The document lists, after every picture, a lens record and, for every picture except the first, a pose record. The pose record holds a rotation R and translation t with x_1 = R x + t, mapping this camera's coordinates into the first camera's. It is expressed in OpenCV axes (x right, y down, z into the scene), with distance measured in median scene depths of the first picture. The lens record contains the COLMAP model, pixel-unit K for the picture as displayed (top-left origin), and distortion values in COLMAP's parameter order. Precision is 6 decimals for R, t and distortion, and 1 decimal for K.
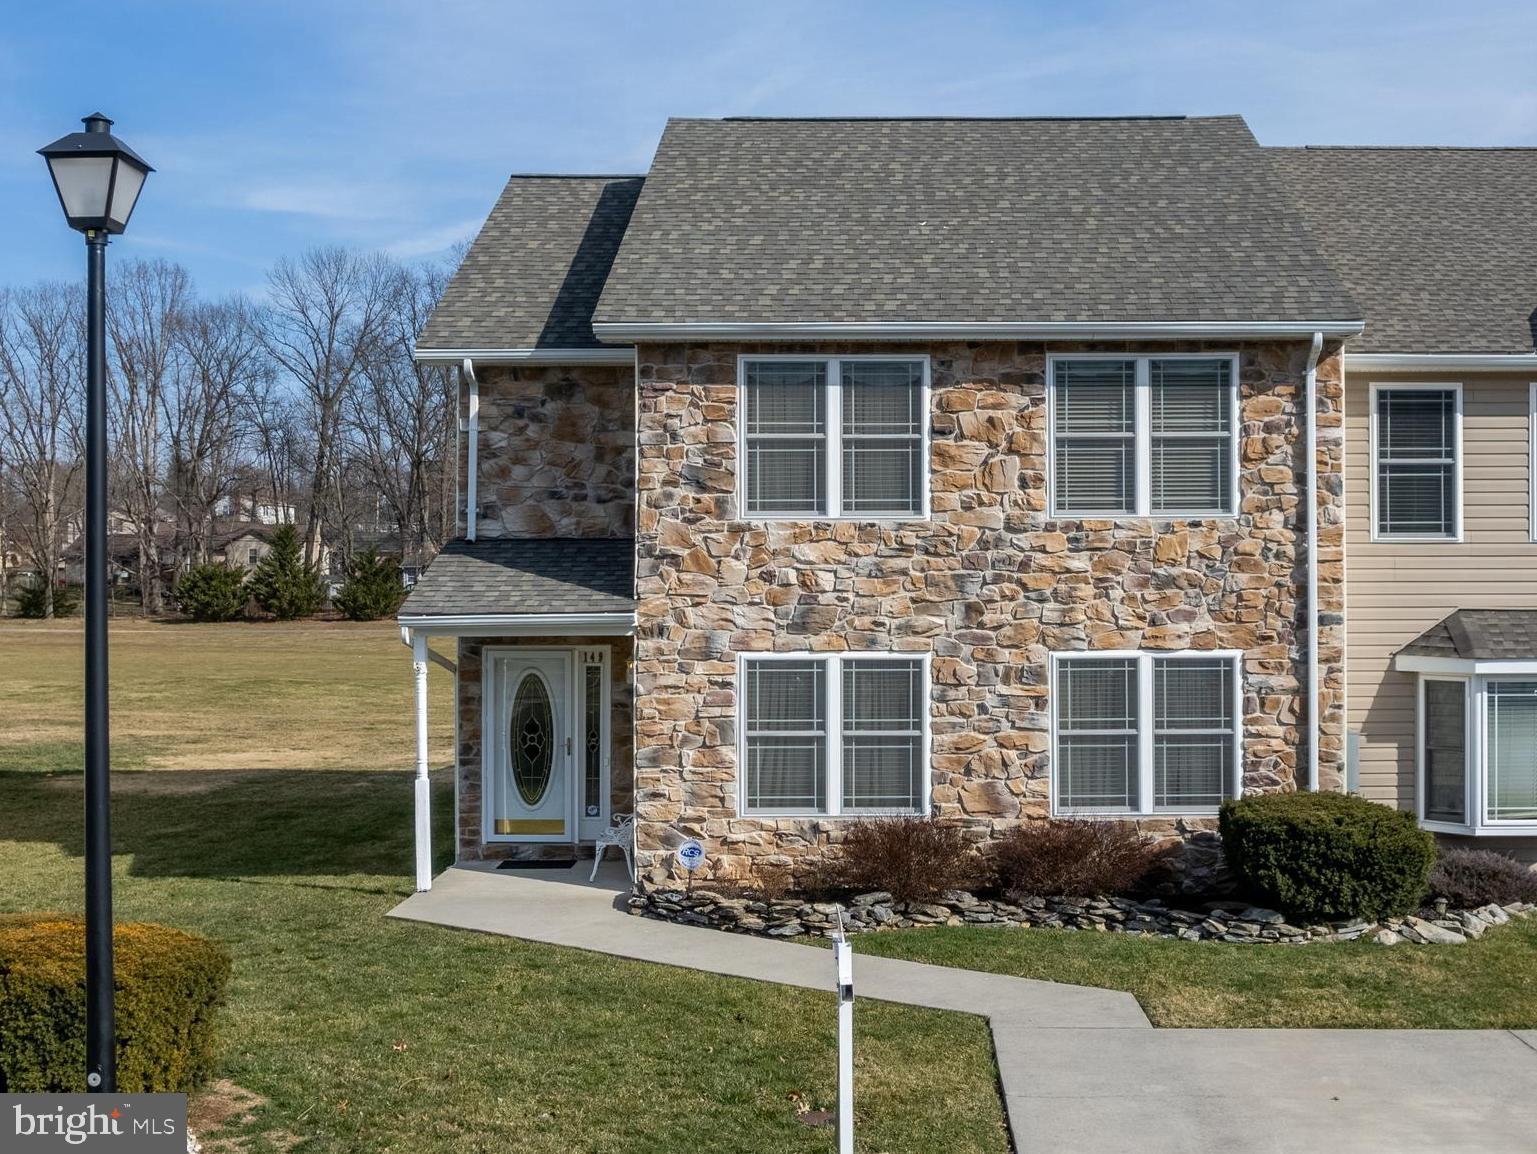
lens RADIAL K [[1848.8, 0, 882.6], [0, 1848.8, 579.0], [0, 0, 1]] dist [-0.029629, -0.027599]
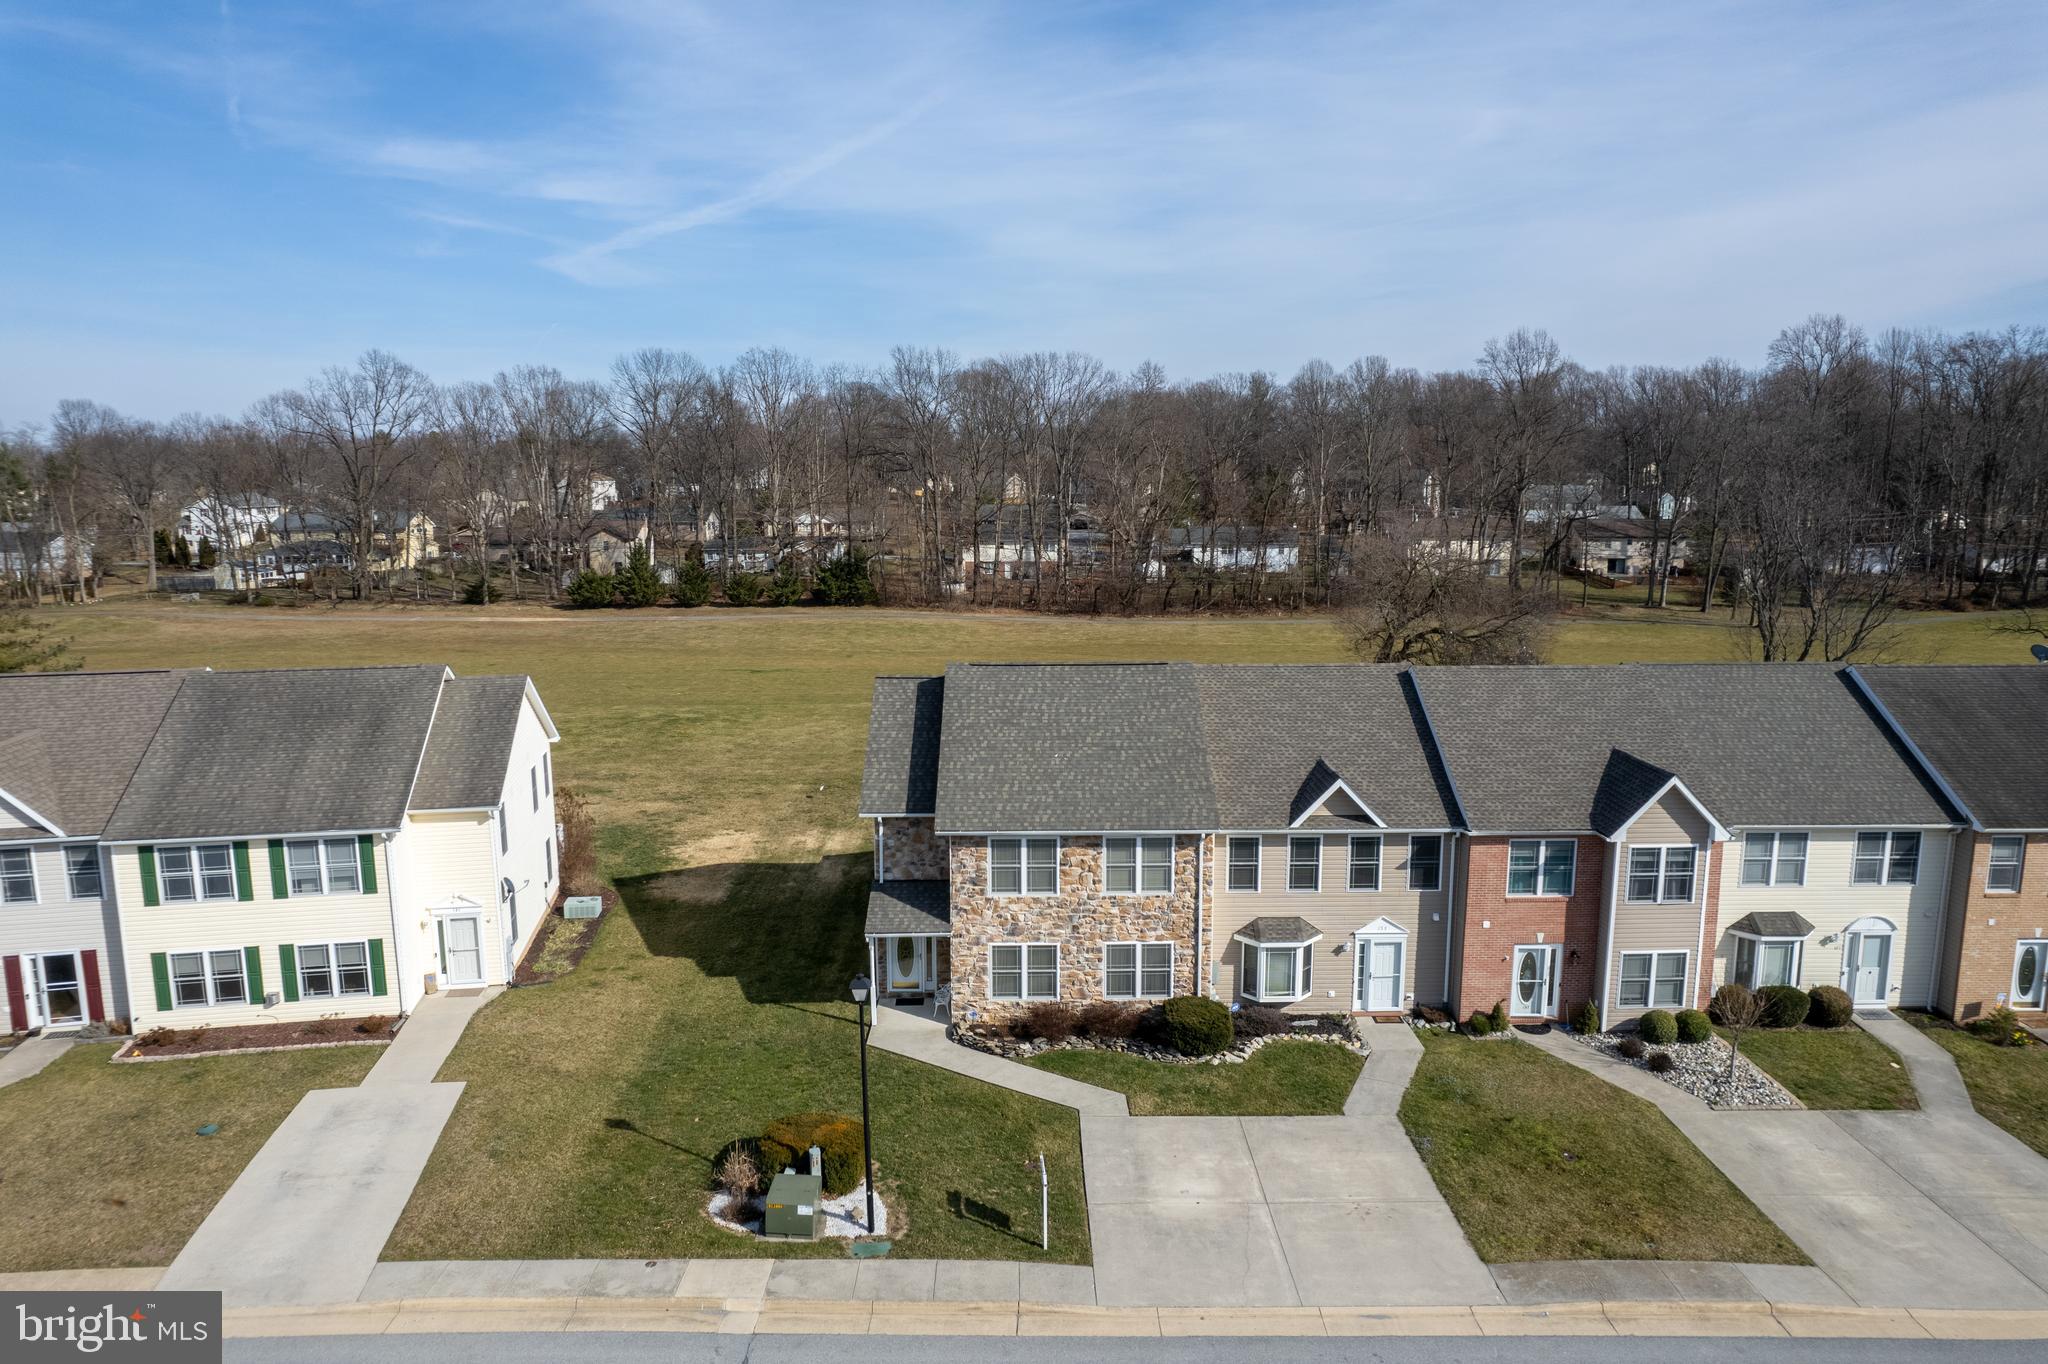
lens RADIAL K [[1328.6, 0, 1021.0], [0, 1328.6, 689.6], [0, 0, 1]] dist [-0.052193, 0.052836]
pose [[0.999983, -0.004019, 0.004196, -0.037656], [0.003275, 0.986401, 0.164327, -0.648353], [-0.004799, -0.164310, 0.986397, -0.864456]]
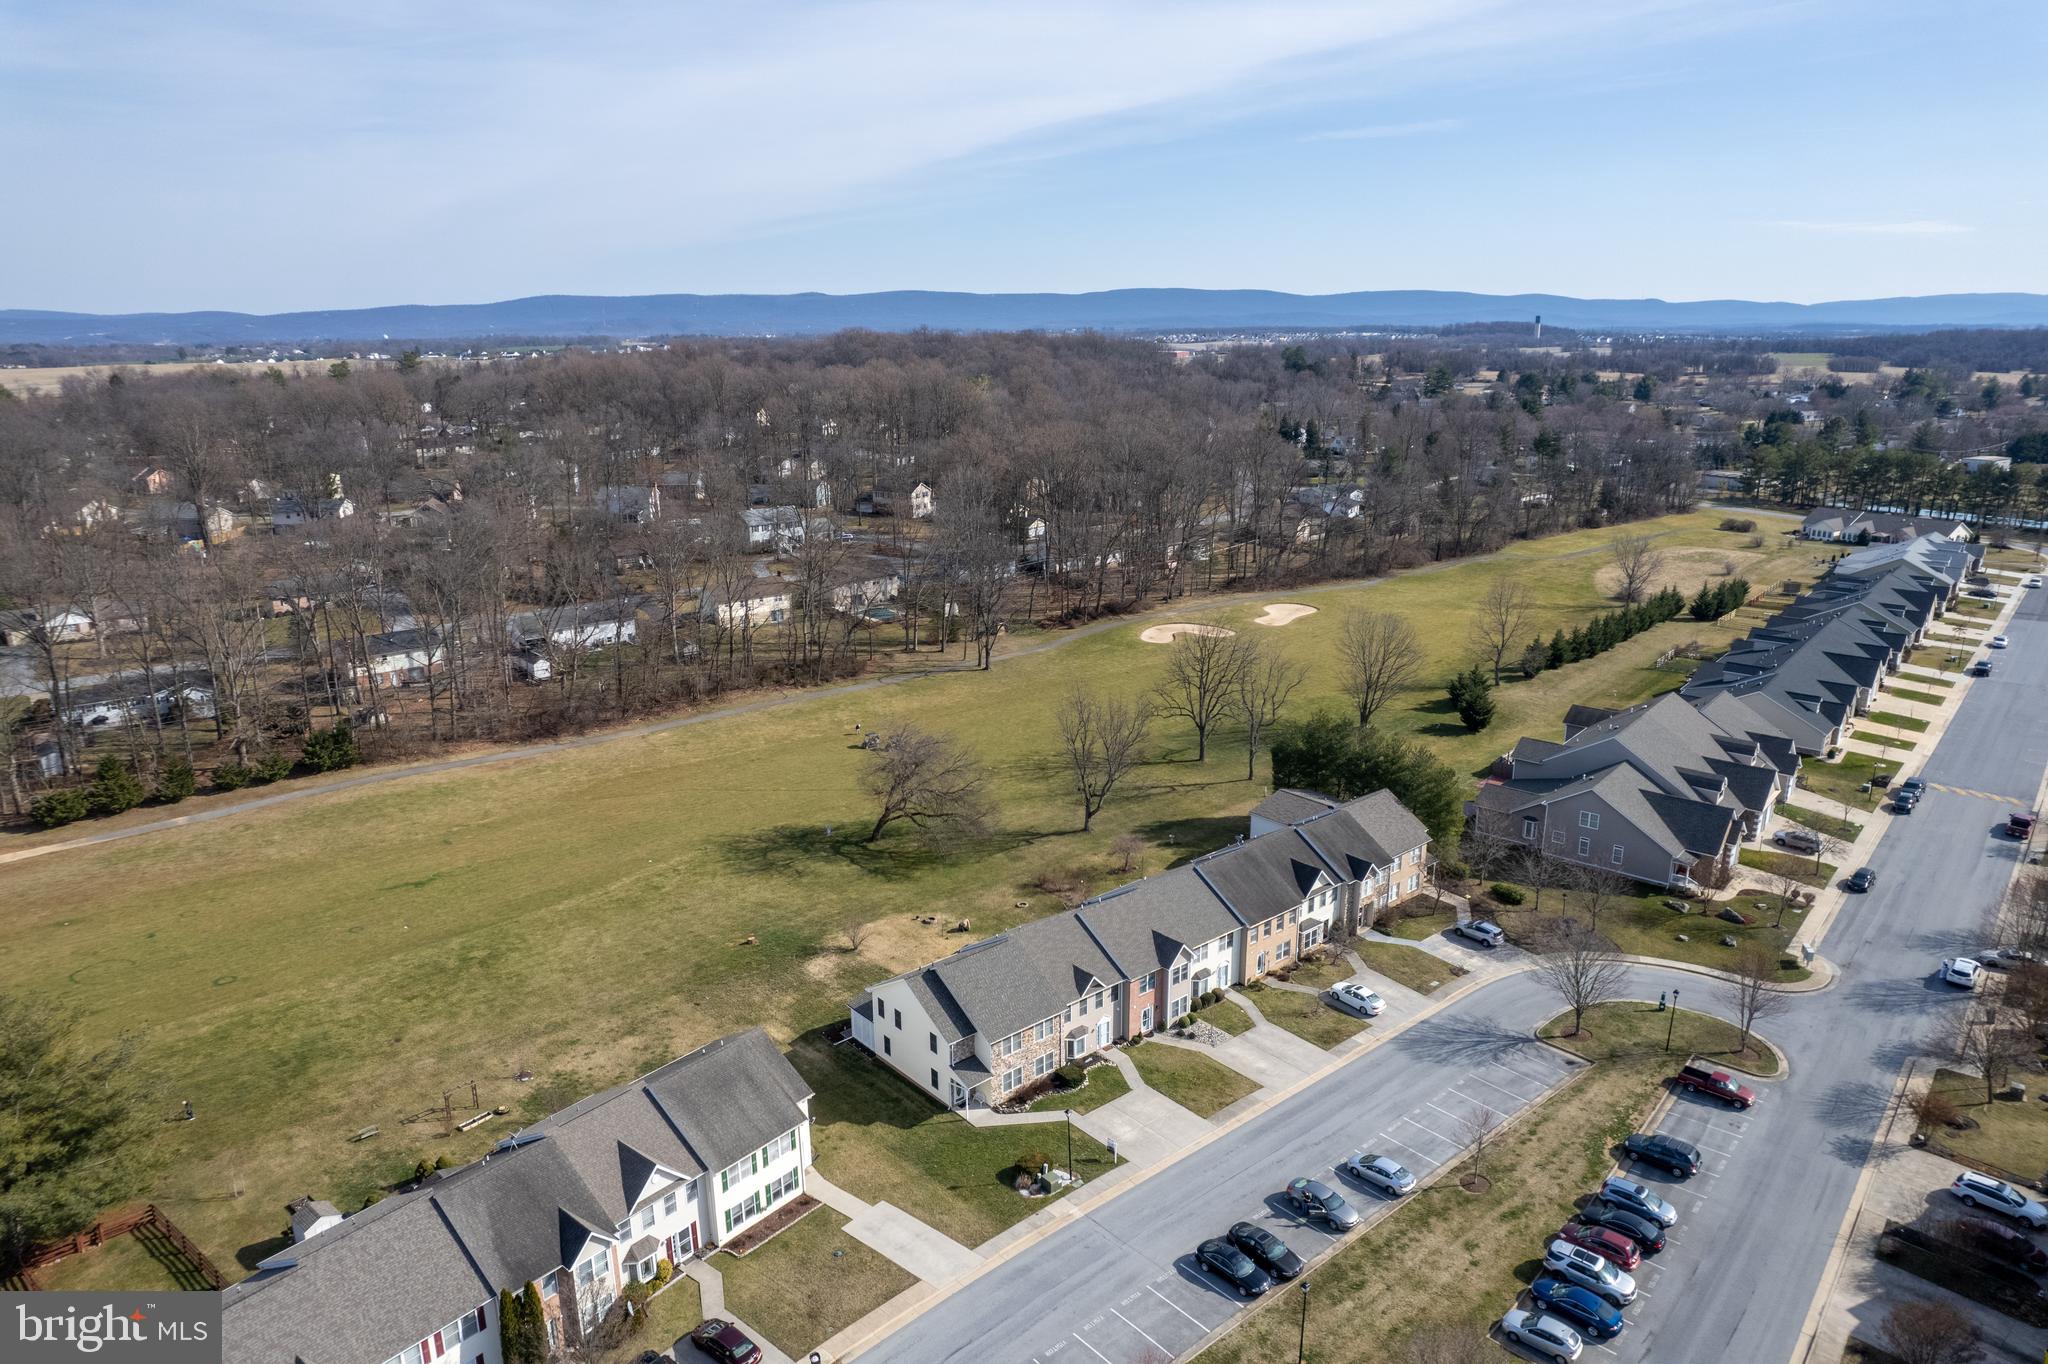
lens RADIAL K [[1328.6, 0, 1021.0], [0, 1328.6, 689.6], [0, 0, 1]] dist [-0.052193, 0.052836]
pose [[0.761506, -0.186316, 0.620801, -2.972449], [0.007369, 0.960221, 0.279144, -2.867114], [-0.648115, -0.207995, 0.732587, -2.548008]]
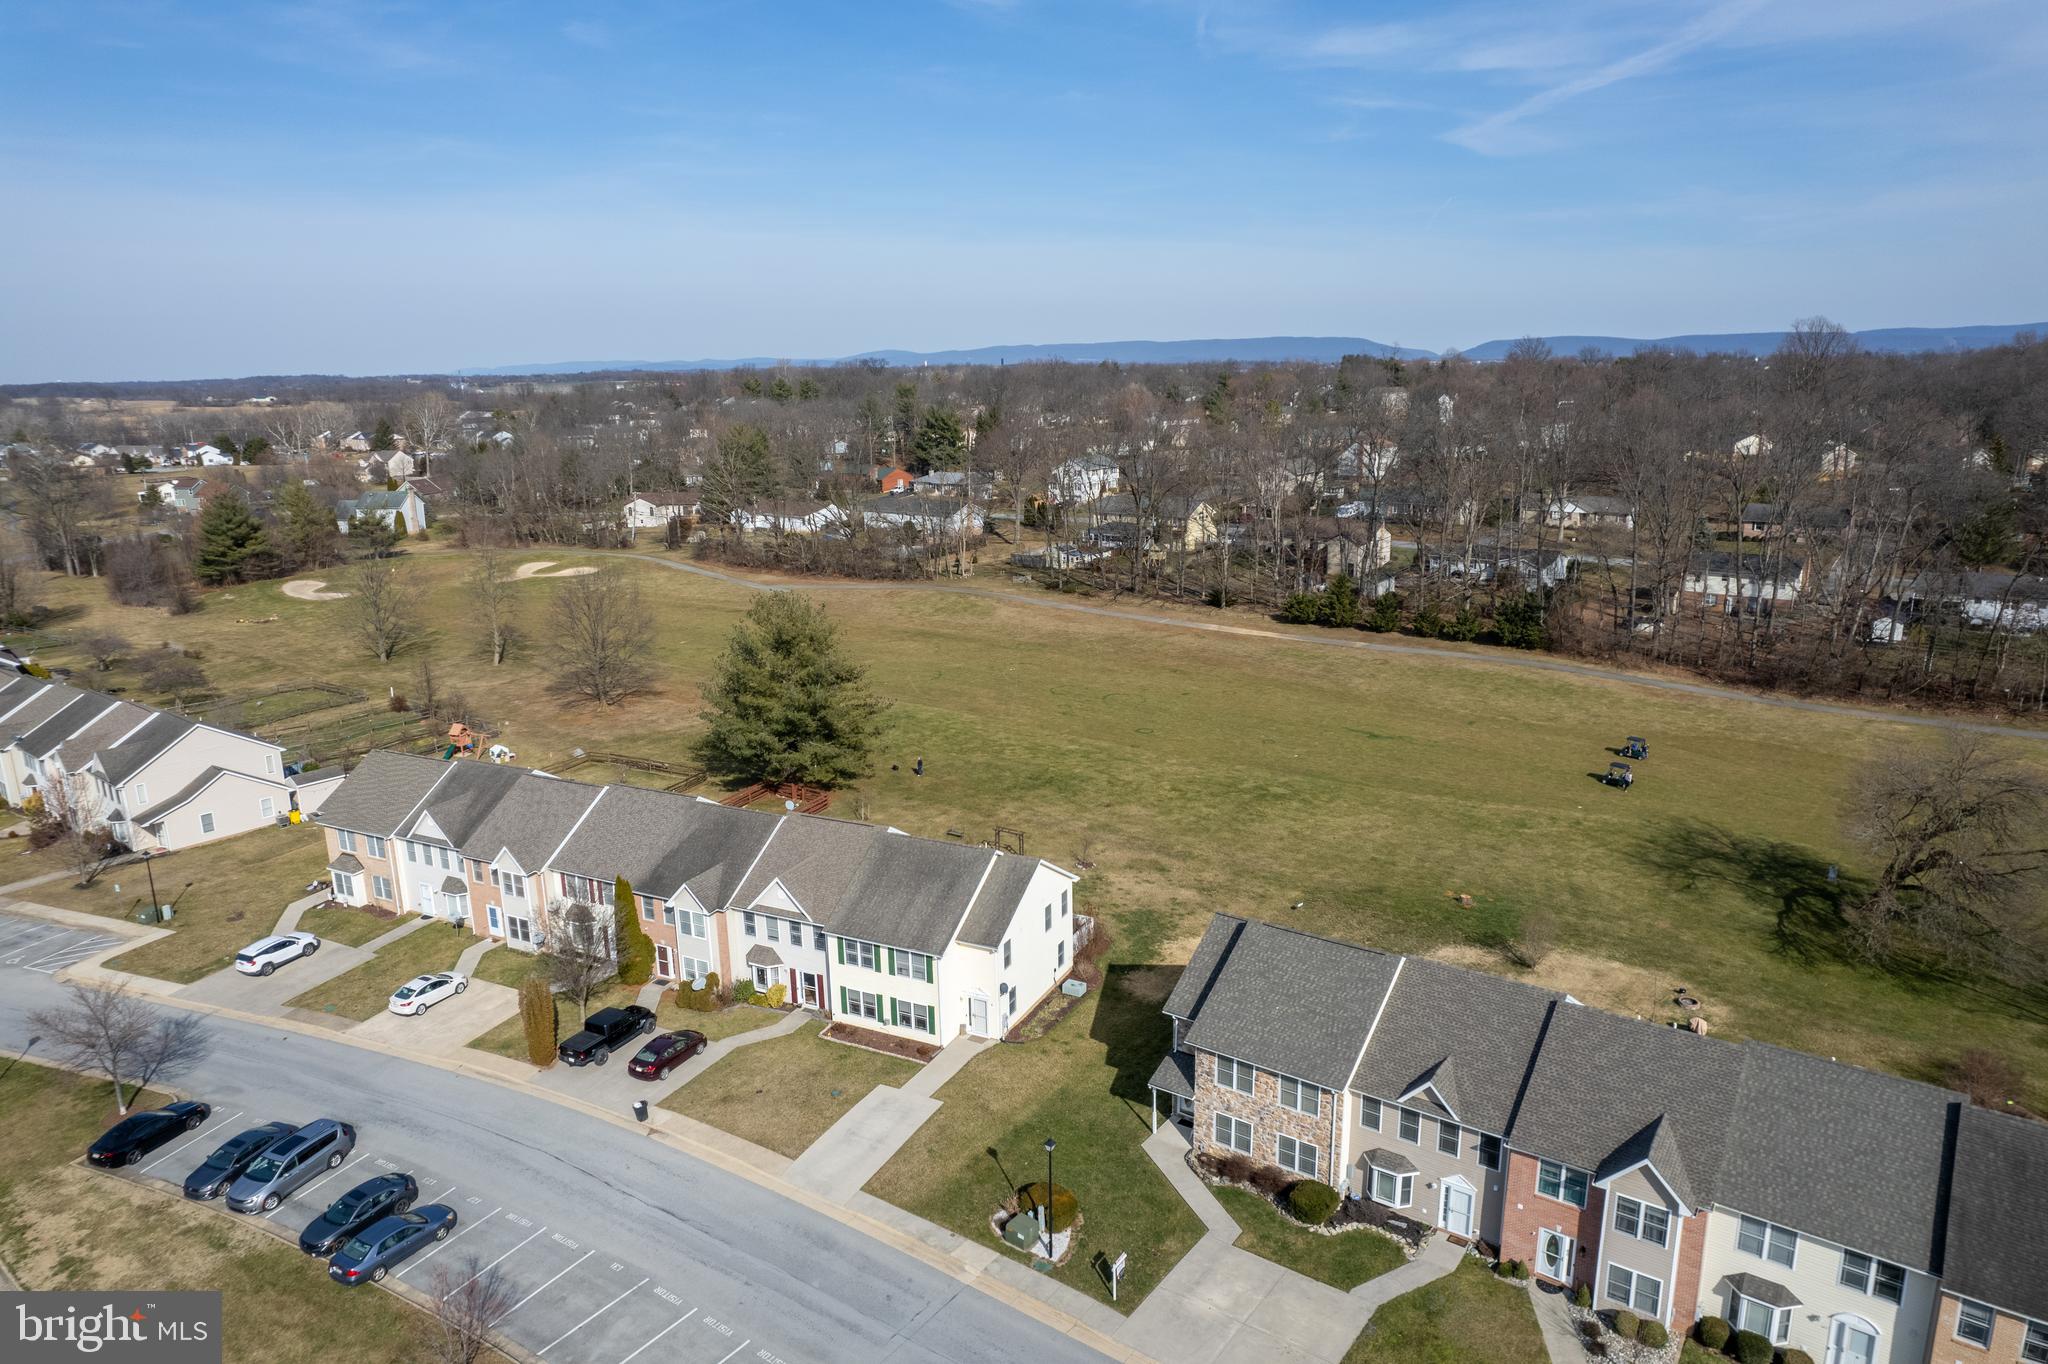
lens RADIAL K [[1309.8, 0, 1022.4], [0, 1309.8, 718.7], [0, 0, 1]] dist [-0.082656, 0.095653]
pose [[0.806998, 0.141865, -0.573262, 1.223761], [0.021333, 0.963081, 0.268364, -1.737877], [0.590169, -0.228799, 0.774178, -1.507959]]
